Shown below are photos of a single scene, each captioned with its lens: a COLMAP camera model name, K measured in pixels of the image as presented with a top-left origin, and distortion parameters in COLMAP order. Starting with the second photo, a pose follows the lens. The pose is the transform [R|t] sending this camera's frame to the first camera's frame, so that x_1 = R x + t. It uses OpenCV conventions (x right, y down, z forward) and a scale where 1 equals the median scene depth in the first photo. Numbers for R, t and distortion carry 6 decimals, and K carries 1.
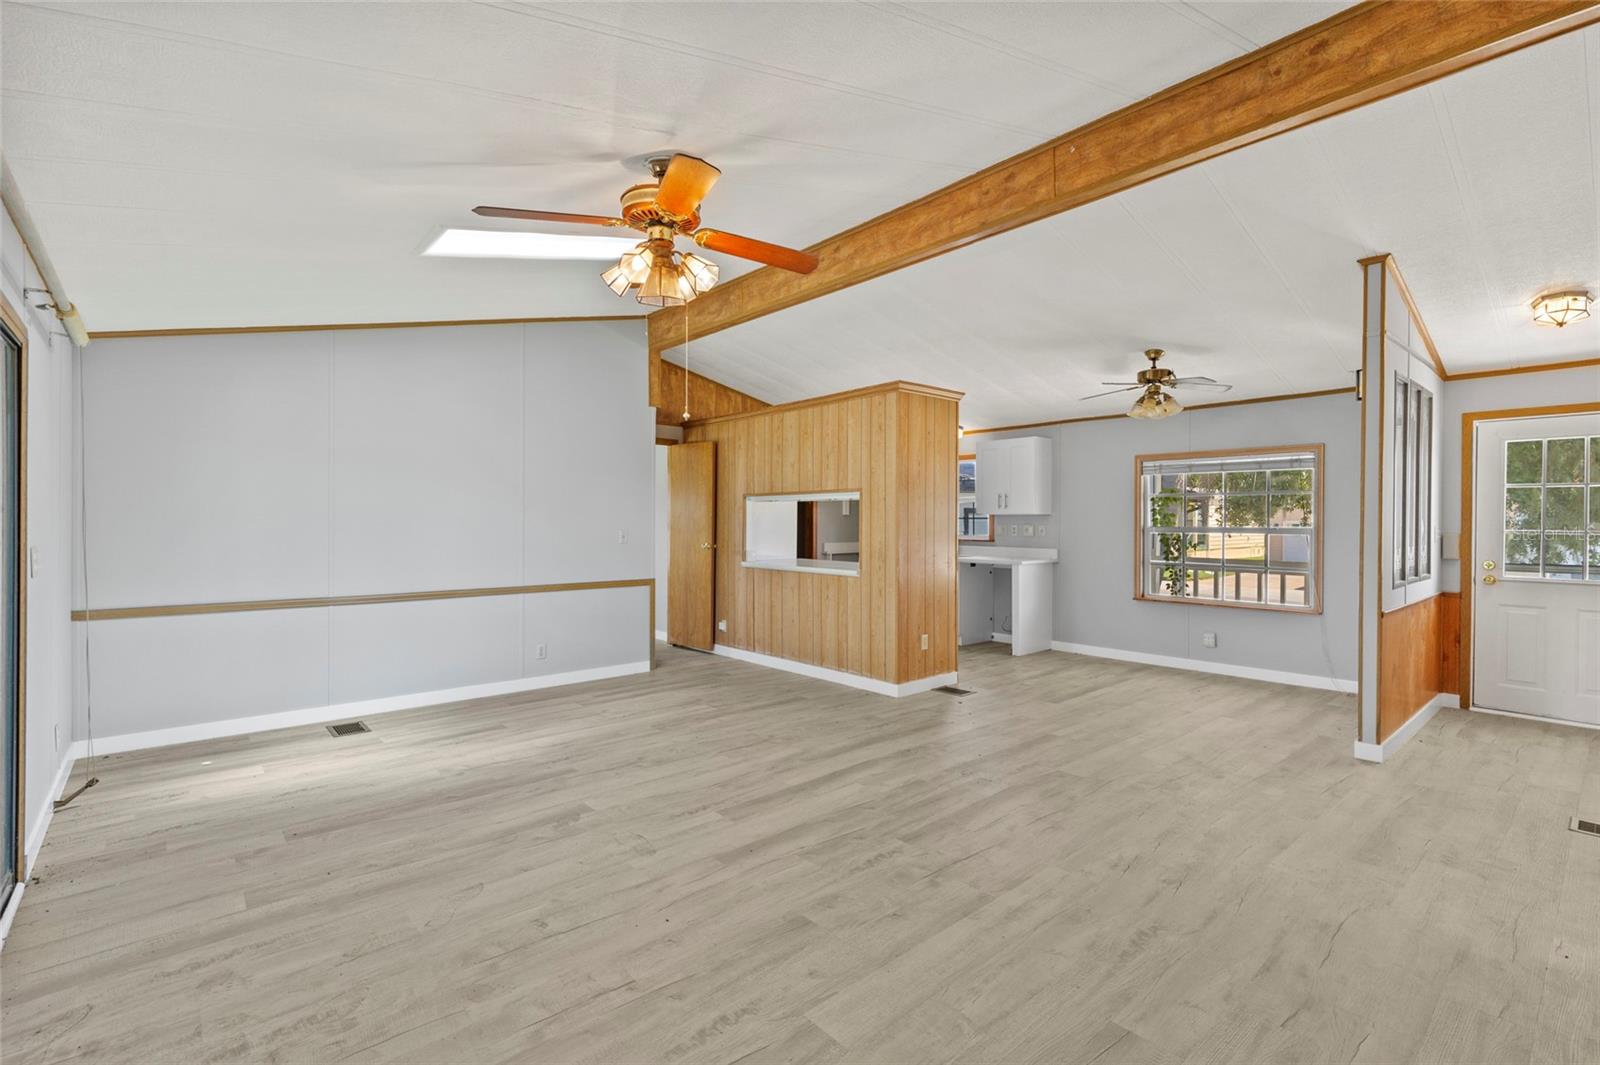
lens RADIAL K [[722.3, 0, 807.9], [0, 722.3, 525.8], [0, 0, 1]] dist [0.010684, -0.001949]
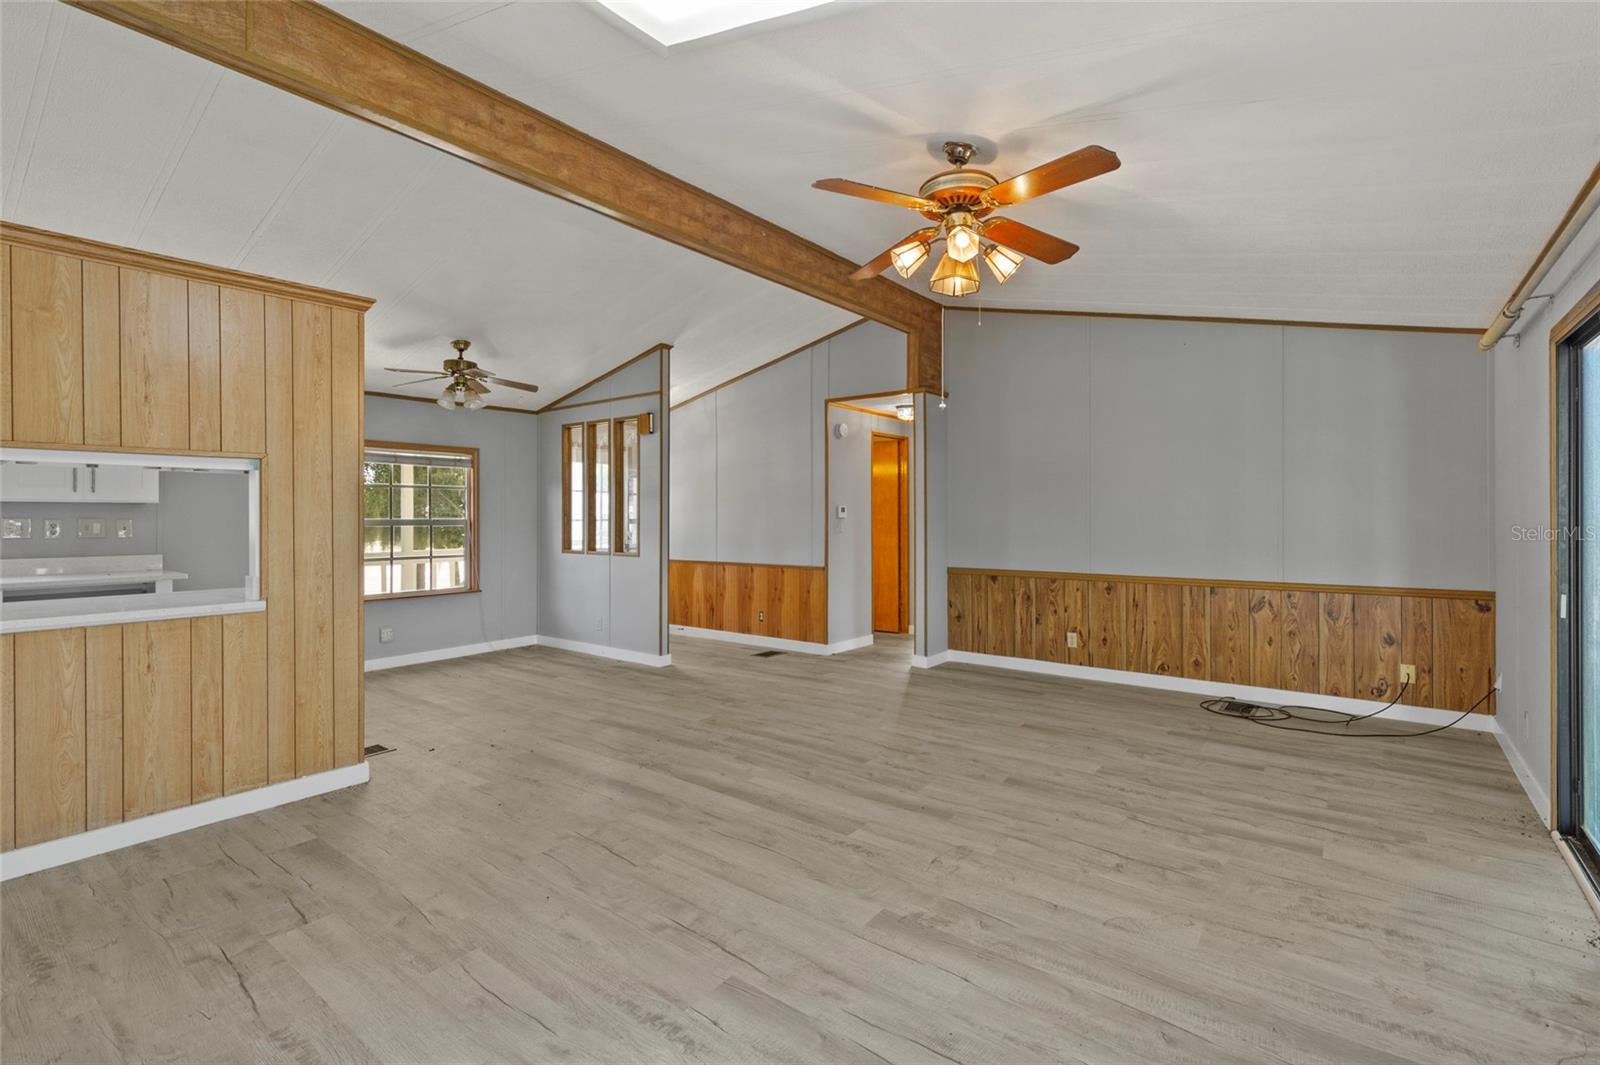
lens RADIAL K [[720.2, 0, 807.9], [0, 720.2, 519.5], [0, 0, 1]] dist [0.006017, -0.000792]
pose [[-0.190570, -0.006141, 0.981654, -0.846600], [0.010372, 0.999912, 0.008269, -0.001816], [-0.981619, 0.011758, -0.190489, 1.038682]]
